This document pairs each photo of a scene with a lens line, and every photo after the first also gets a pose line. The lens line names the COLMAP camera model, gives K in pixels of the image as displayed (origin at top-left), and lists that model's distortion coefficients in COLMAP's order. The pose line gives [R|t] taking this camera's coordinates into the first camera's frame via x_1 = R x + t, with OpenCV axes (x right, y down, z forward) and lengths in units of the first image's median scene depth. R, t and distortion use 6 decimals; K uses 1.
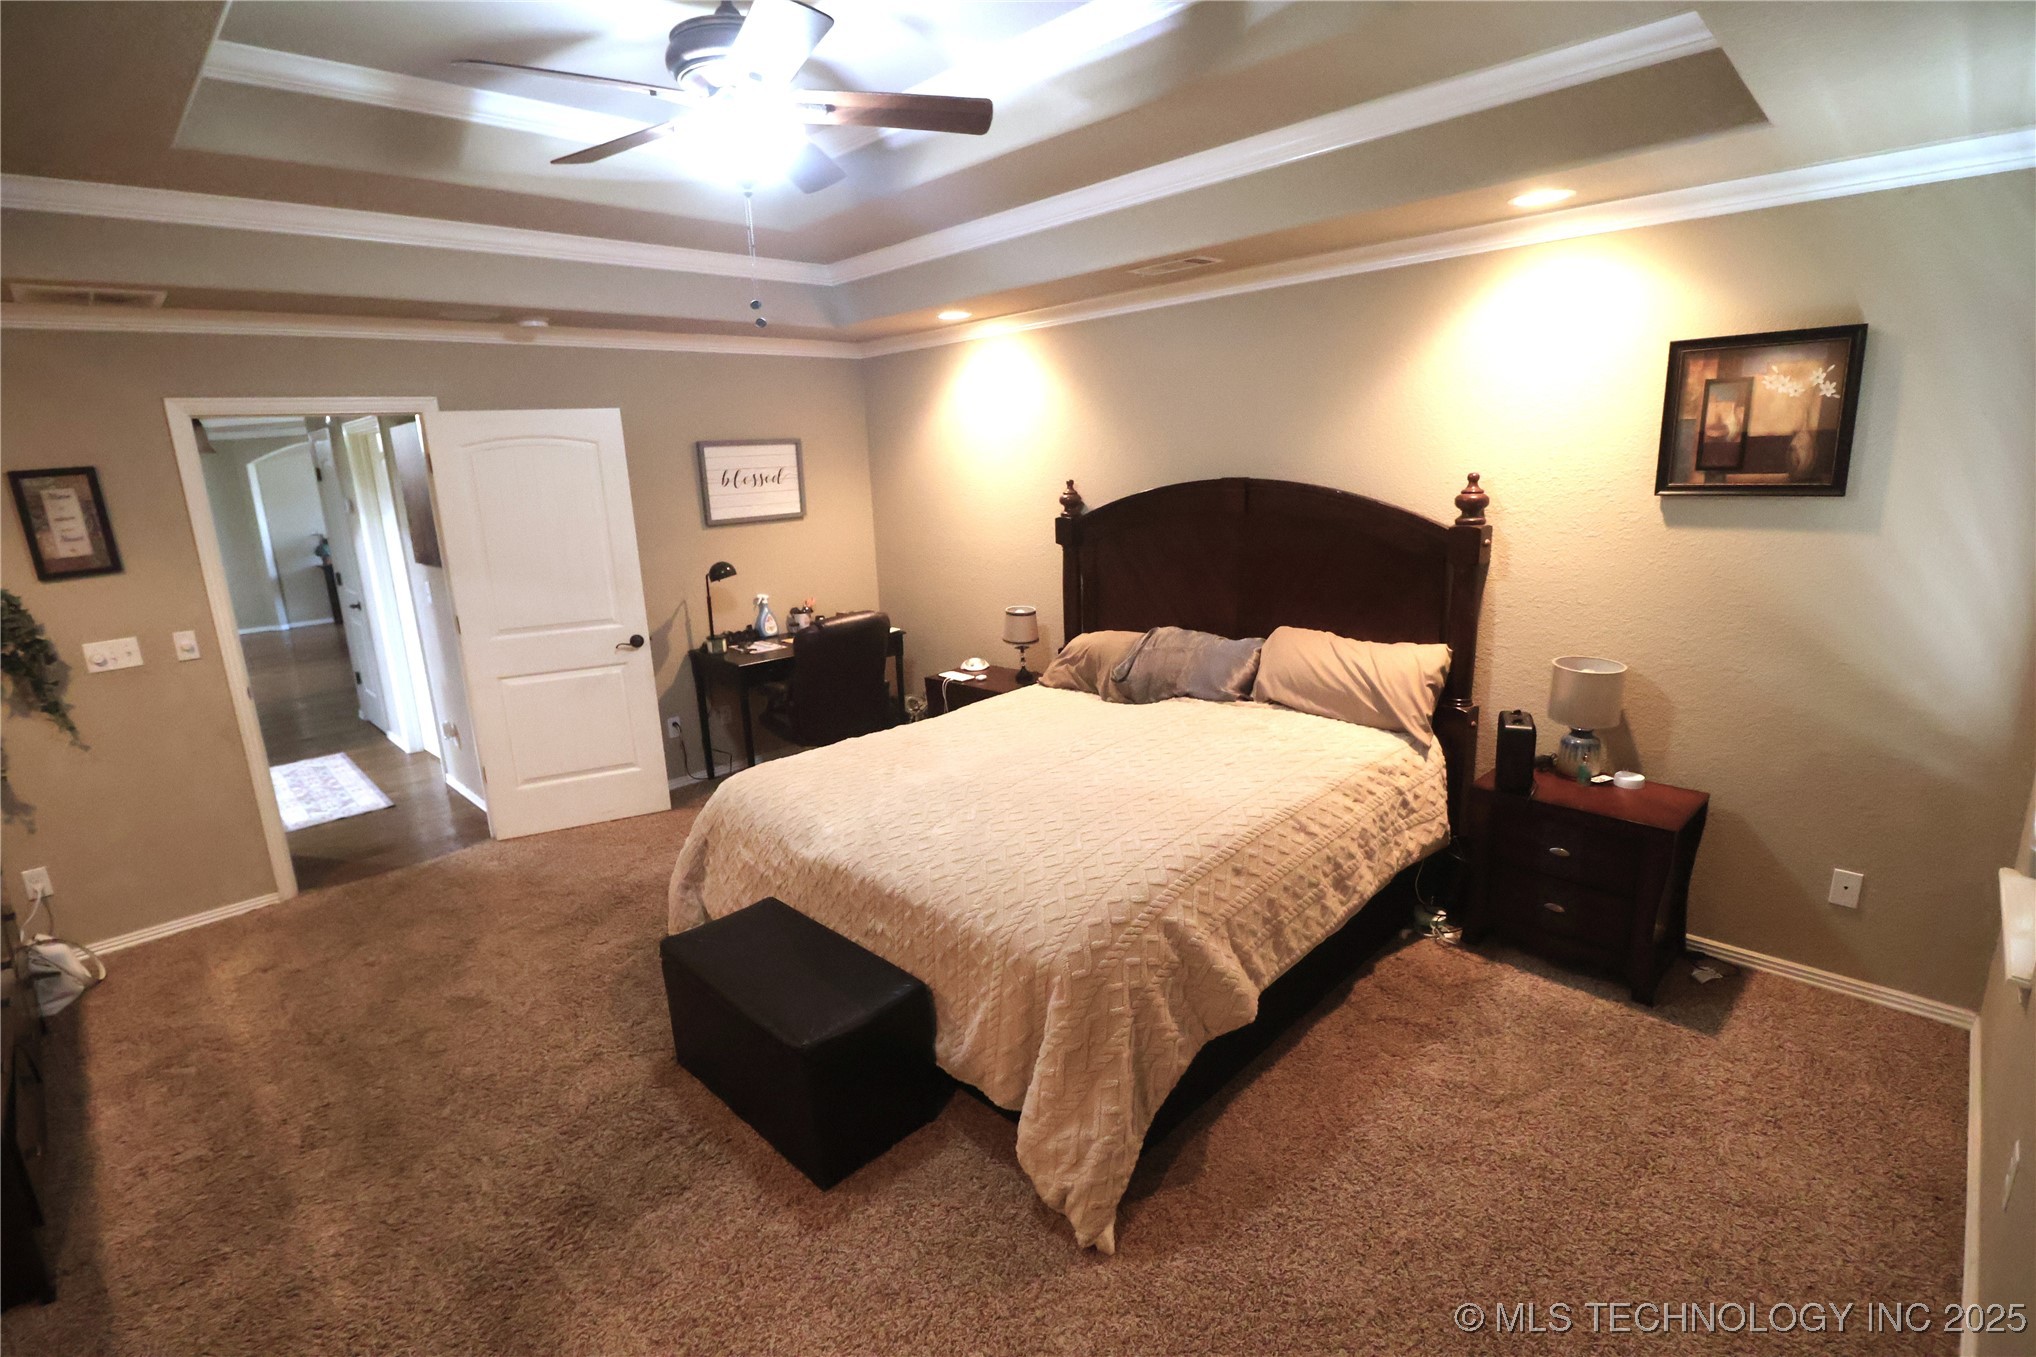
lens RADIAL K [[937.2, 0, 1013.3], [0, 937.2, 681.7], [0, 0, 1]] dist [-0.011596, -0.006898]
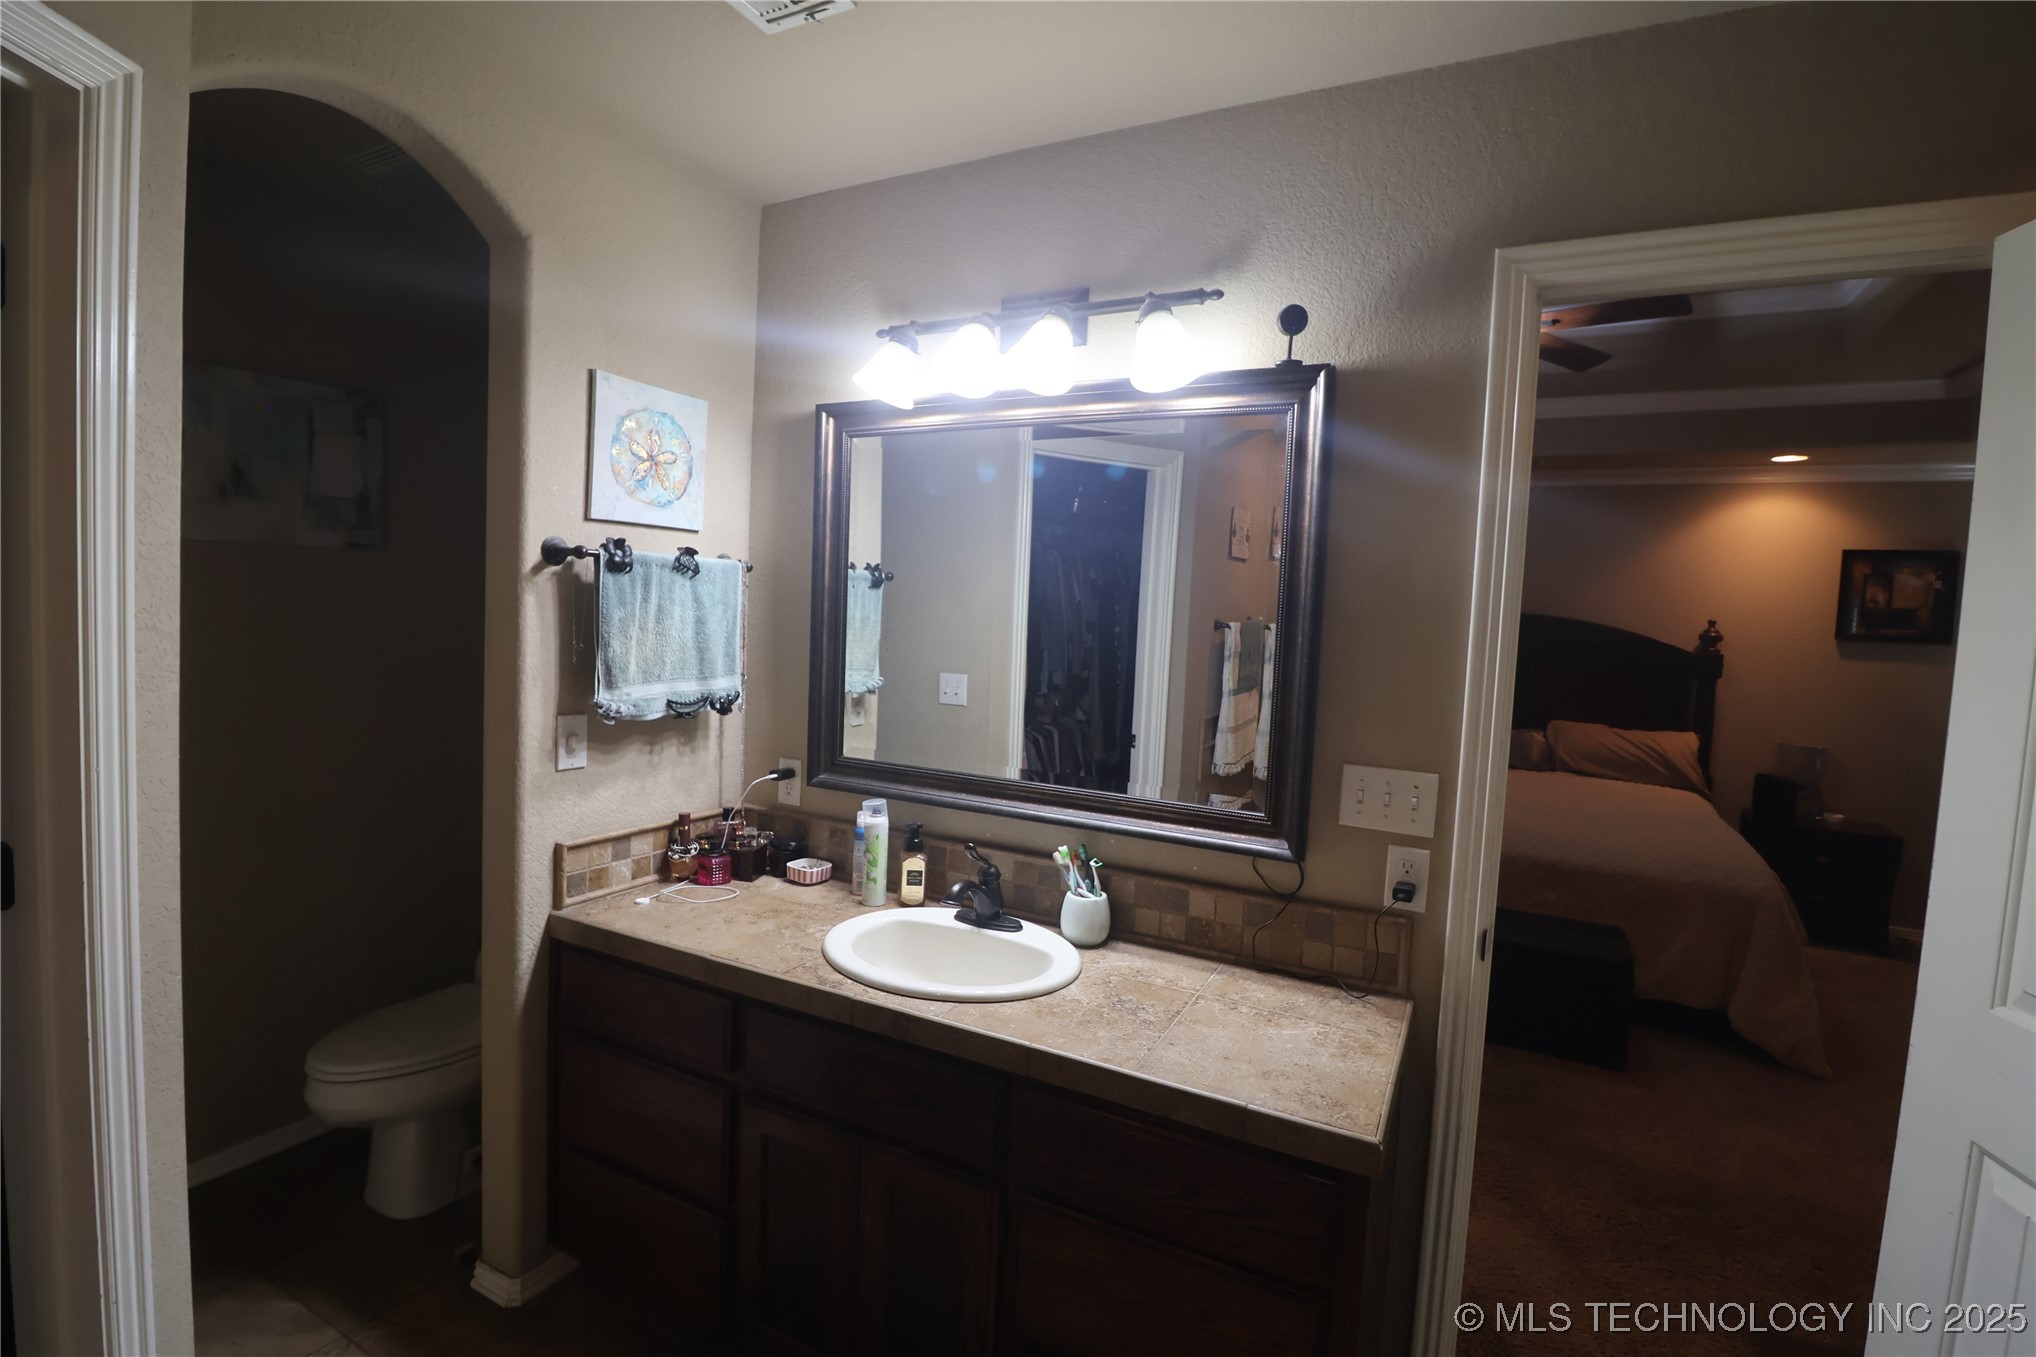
lens RADIAL K [[937.2, 0, 1017.7], [0, 937.2, 674.2], [0, 0, 1]] dist [-0.011596, -0.006898]
pose [[0.951467, 0.067819, 0.300187, -1.116475], [-0.016728, 0.985371, -0.169597, 0.153682], [-0.307297, 0.156345, 0.938682, -0.074081]]
